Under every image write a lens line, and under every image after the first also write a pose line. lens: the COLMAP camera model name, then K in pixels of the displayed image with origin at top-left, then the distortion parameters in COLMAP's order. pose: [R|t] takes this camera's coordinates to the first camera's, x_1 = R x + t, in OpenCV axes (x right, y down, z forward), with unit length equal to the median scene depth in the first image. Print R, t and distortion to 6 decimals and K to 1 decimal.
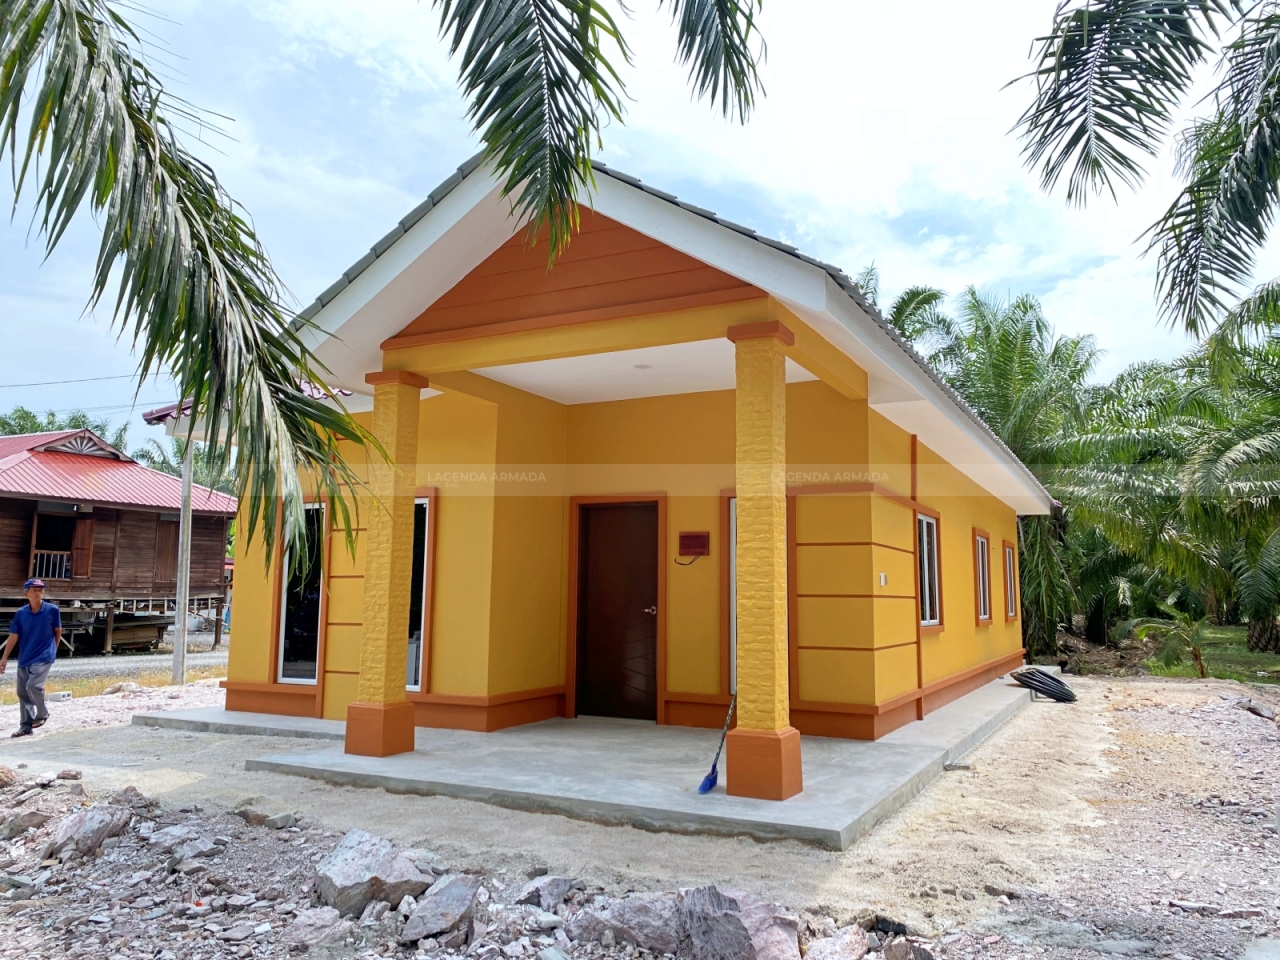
lens RADIAL K [[987.1, 0, 635.2], [0, 987.1, 480.2], [0, 0, 1]] dist [0.011680, -0.008657]
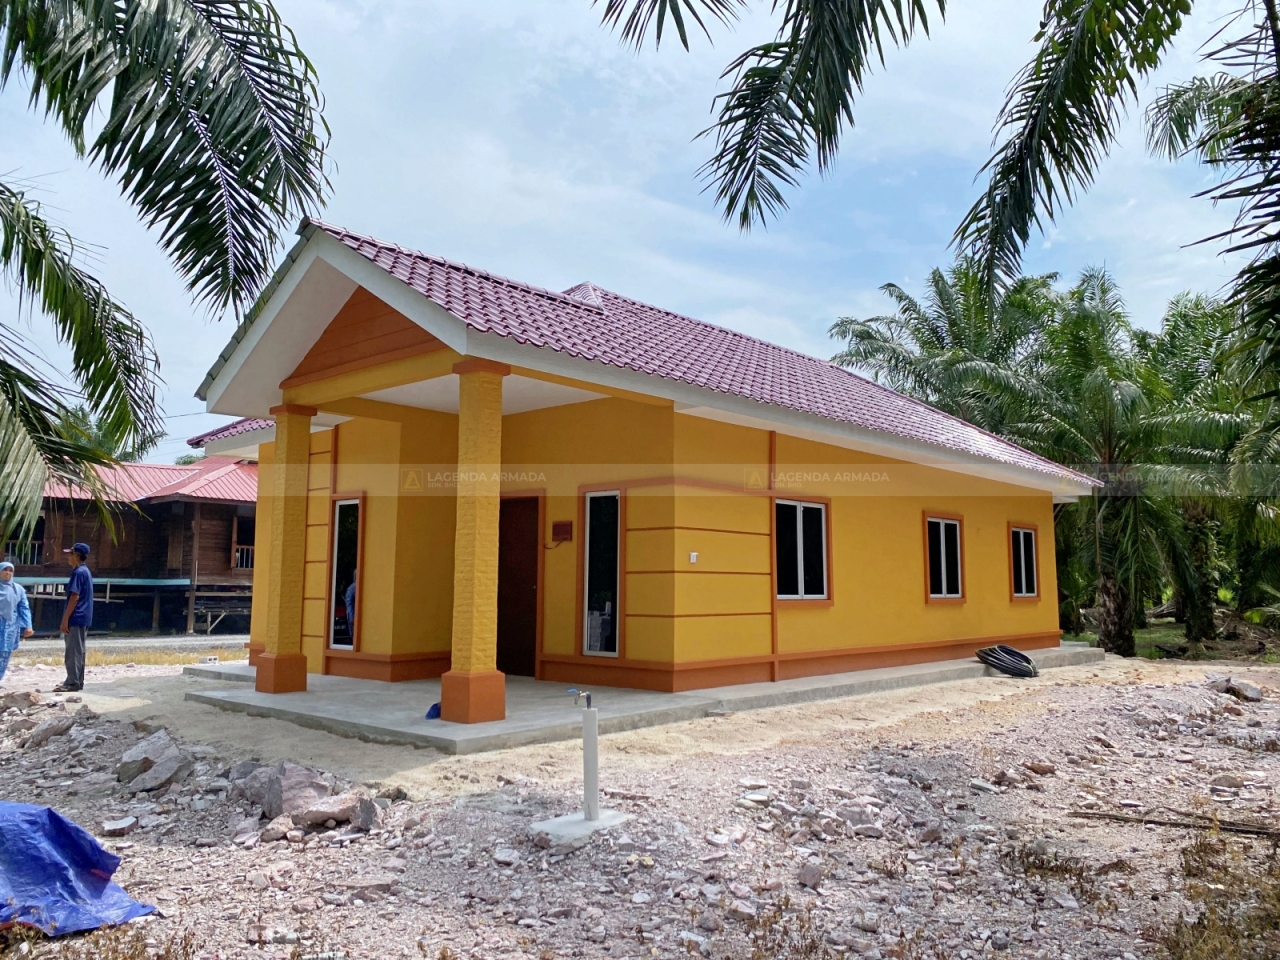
lens RADIAL K [[987.1, 0, 641.8], [0, 987.1, 476.7], [0, 0, 1]] dist [0.011680, -0.008657]
pose [[0.968205, -0.031828, -0.248125, 0.453459], [0.033604, 0.999431, 0.002923, -0.001383], [0.247891, -0.011168, 0.968724, -0.139294]]
